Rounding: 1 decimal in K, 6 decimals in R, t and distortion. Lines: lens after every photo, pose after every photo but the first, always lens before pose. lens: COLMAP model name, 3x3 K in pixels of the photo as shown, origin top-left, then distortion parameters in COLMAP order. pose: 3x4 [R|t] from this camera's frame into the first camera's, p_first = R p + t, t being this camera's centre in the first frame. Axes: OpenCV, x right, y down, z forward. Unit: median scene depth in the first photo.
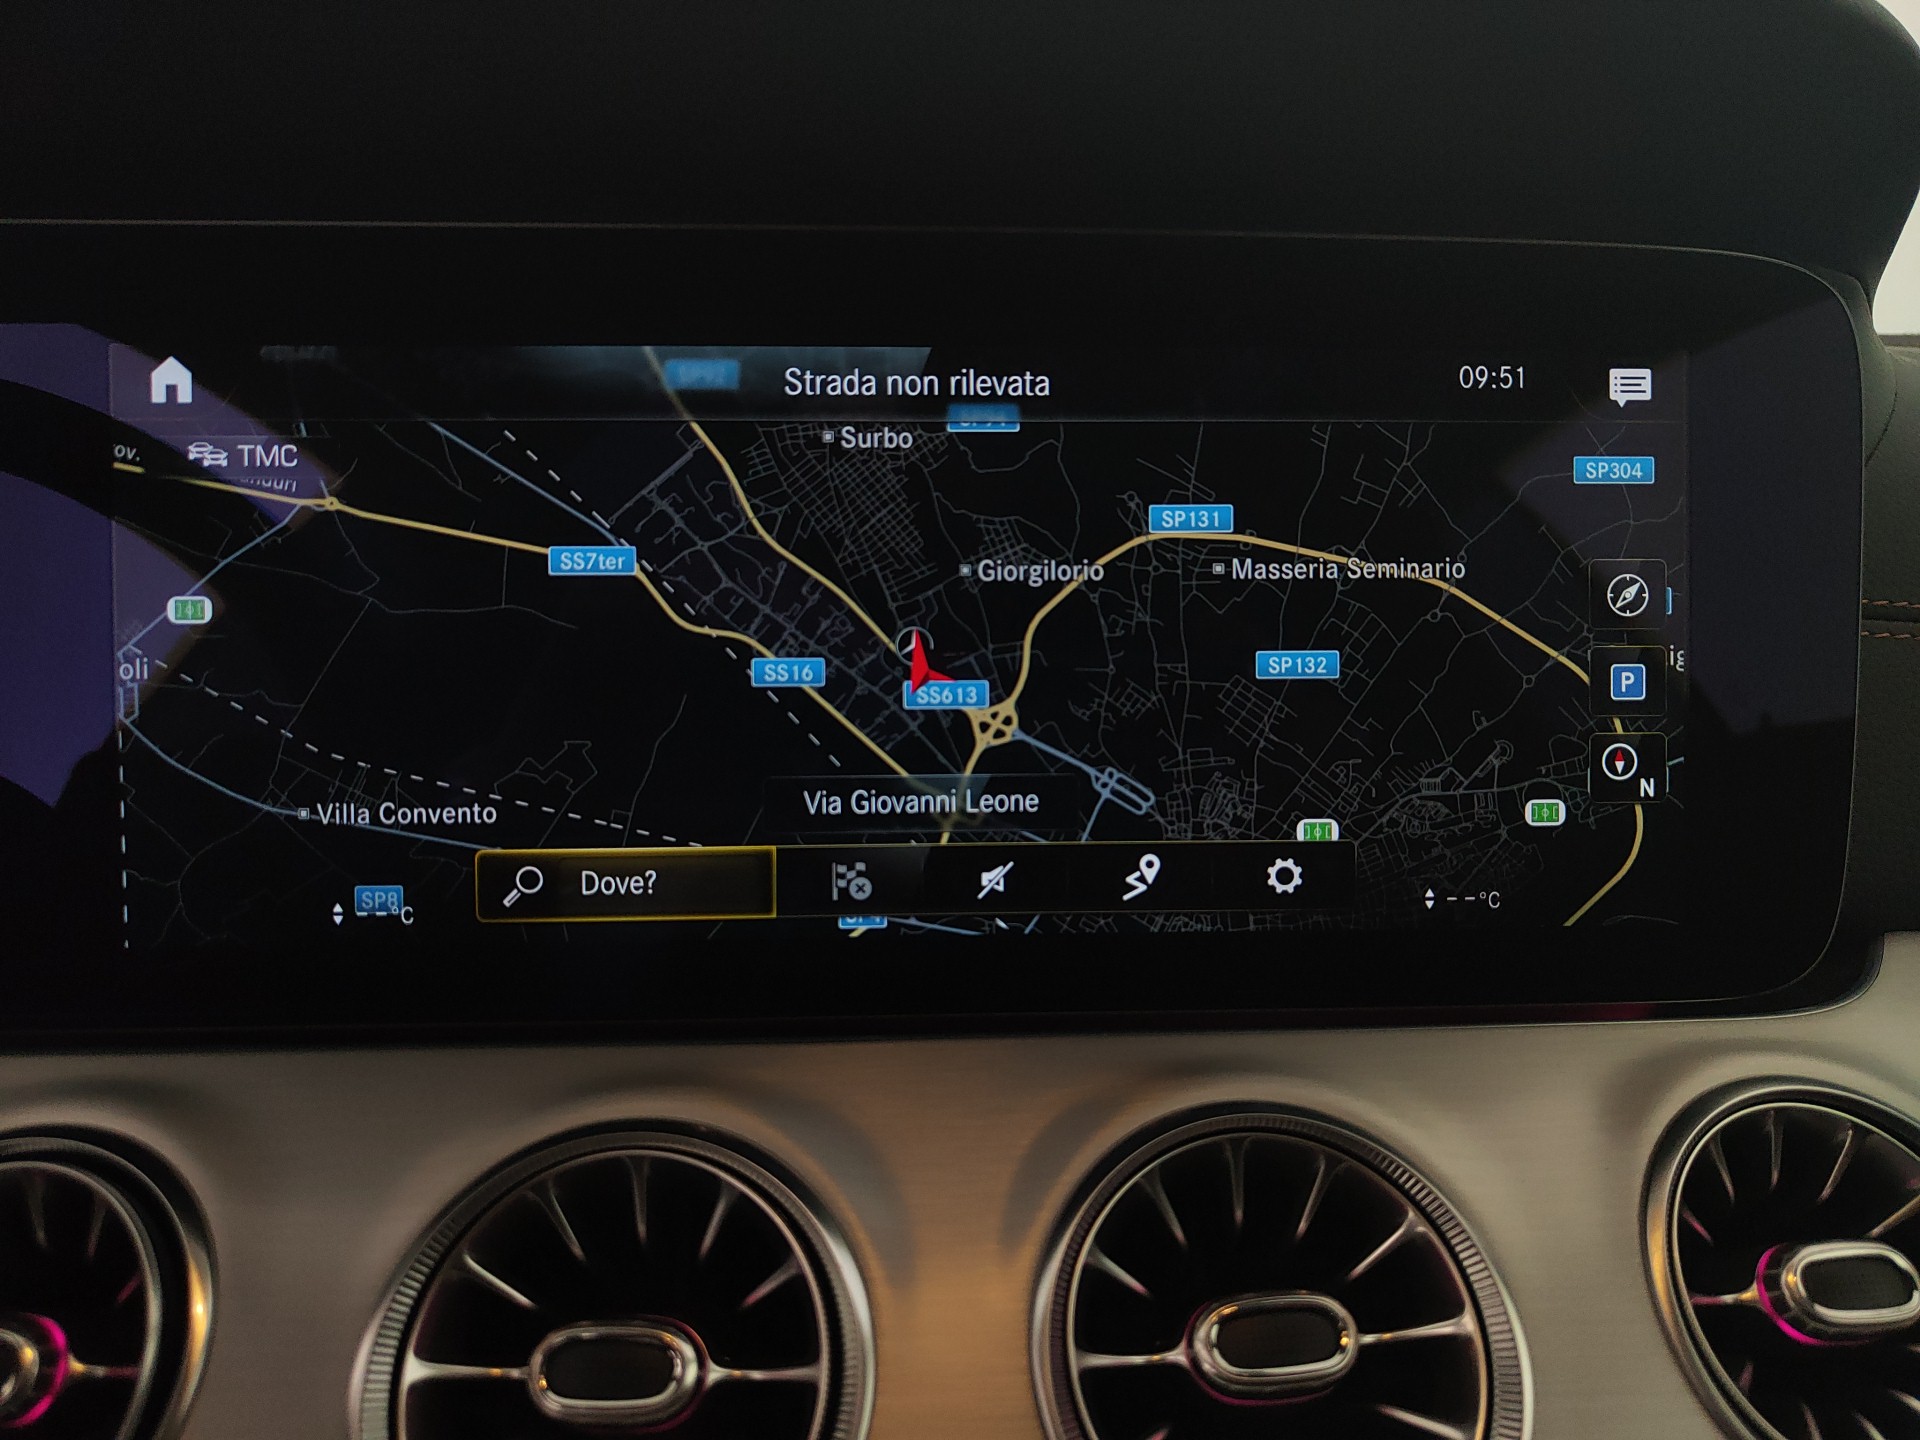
lens RADIAL K [[1385.5, 0, 965.0], [0, 1385.5, 698.1], [0, 0, 1]] dist [-0.005997, -0.006063]
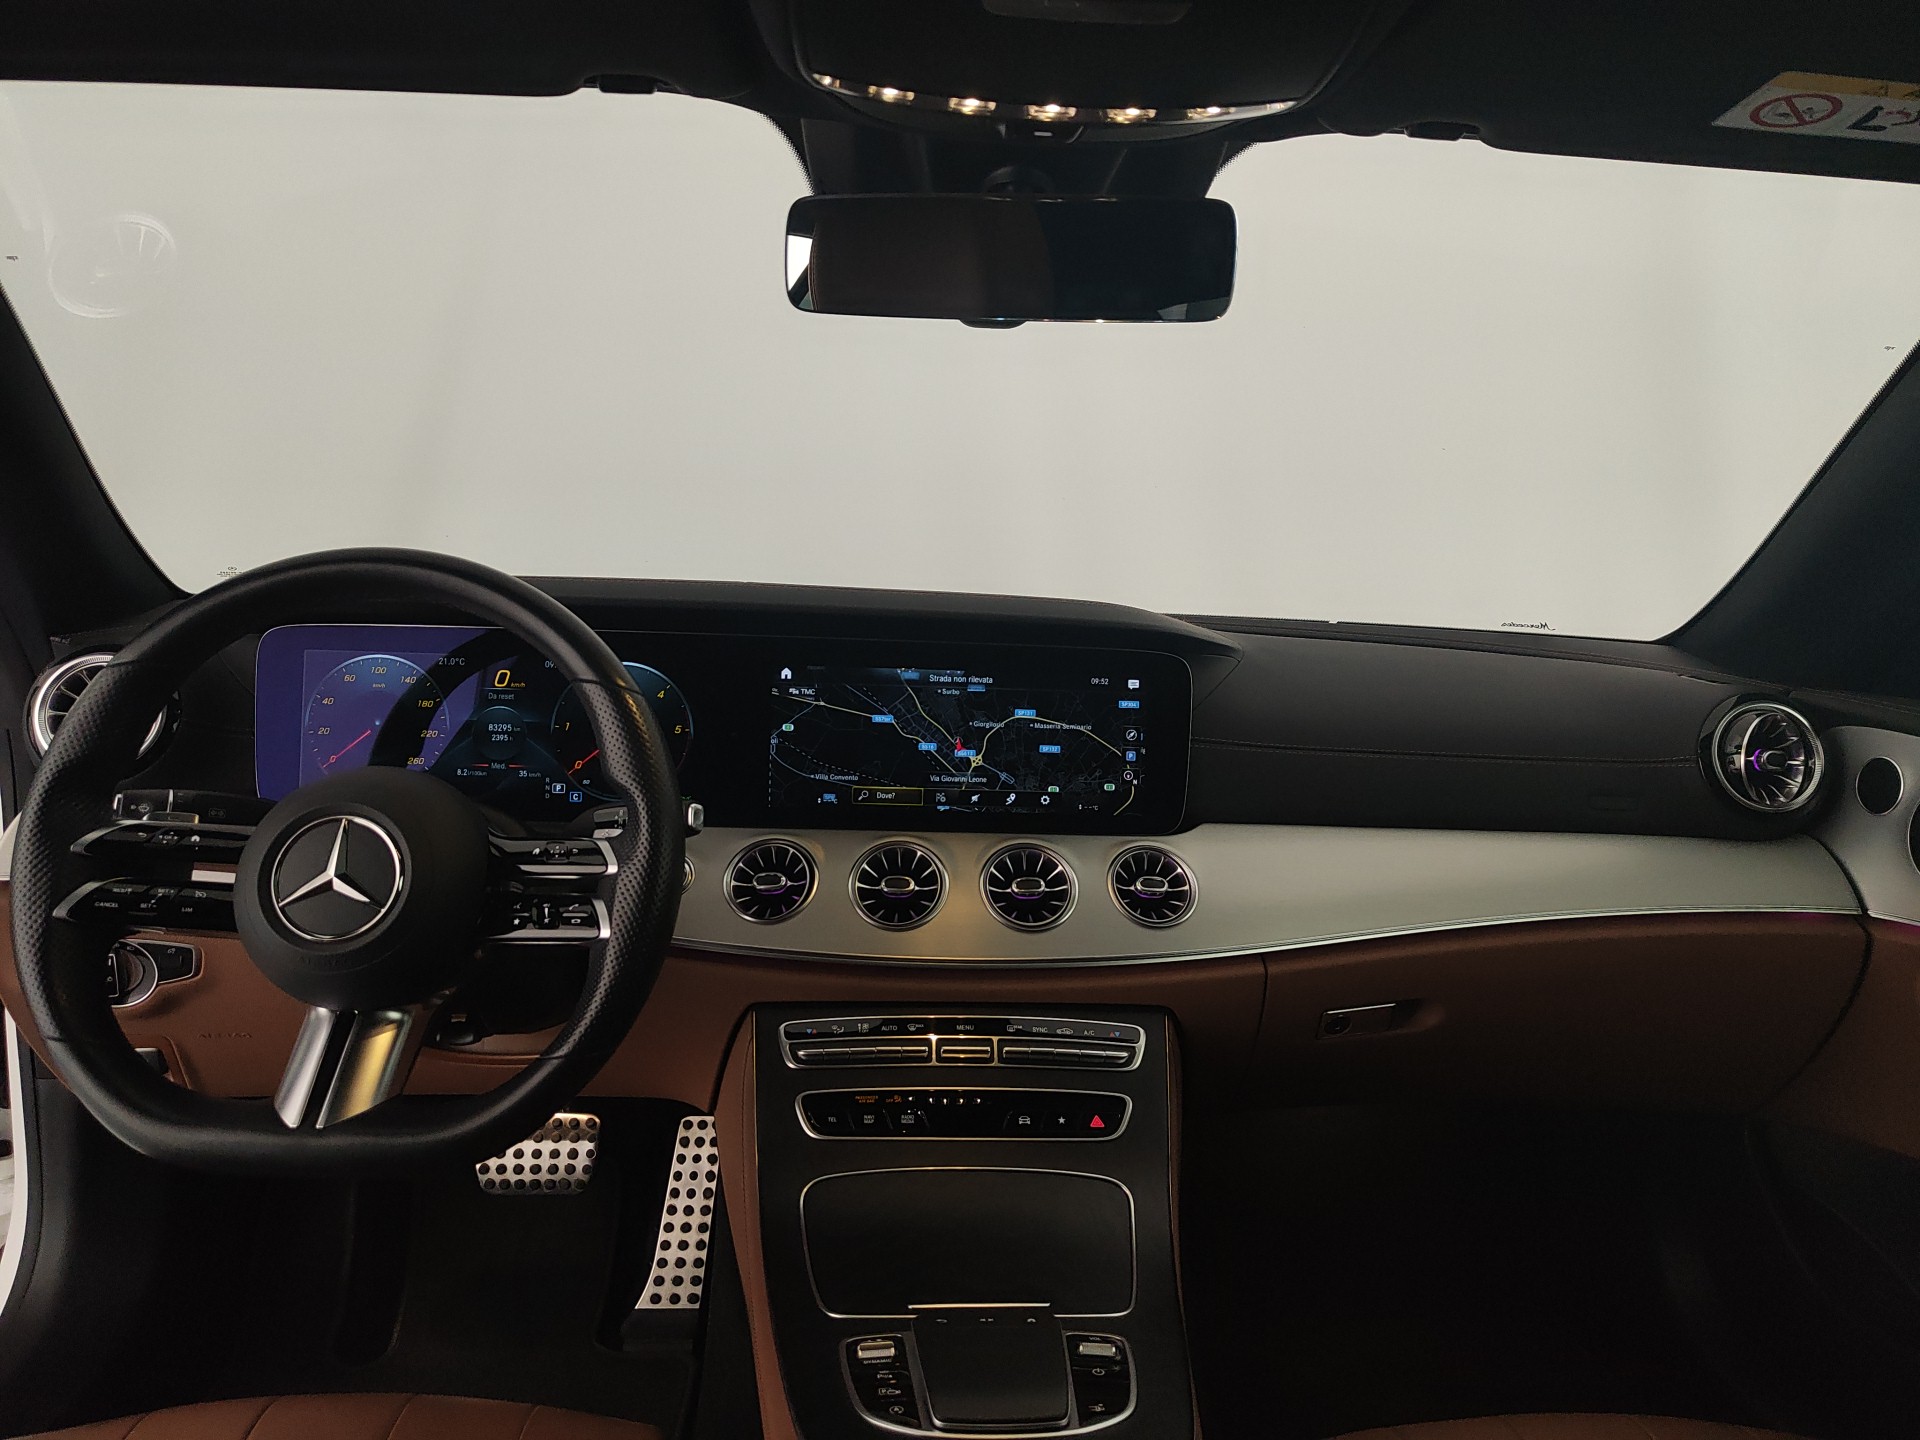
lens RADIAL K [[1354.9, 0, 965.7], [0, 1354.9, 687.5], [0, 0, 1]] dist [0.039792, -0.002240]
pose [[0.999263, 0.036126, 0.013003, -0.072157], [-0.035725, 0.998915, -0.029882, -0.078589], [-0.014068, 0.029395, 0.999469, -3.090250]]
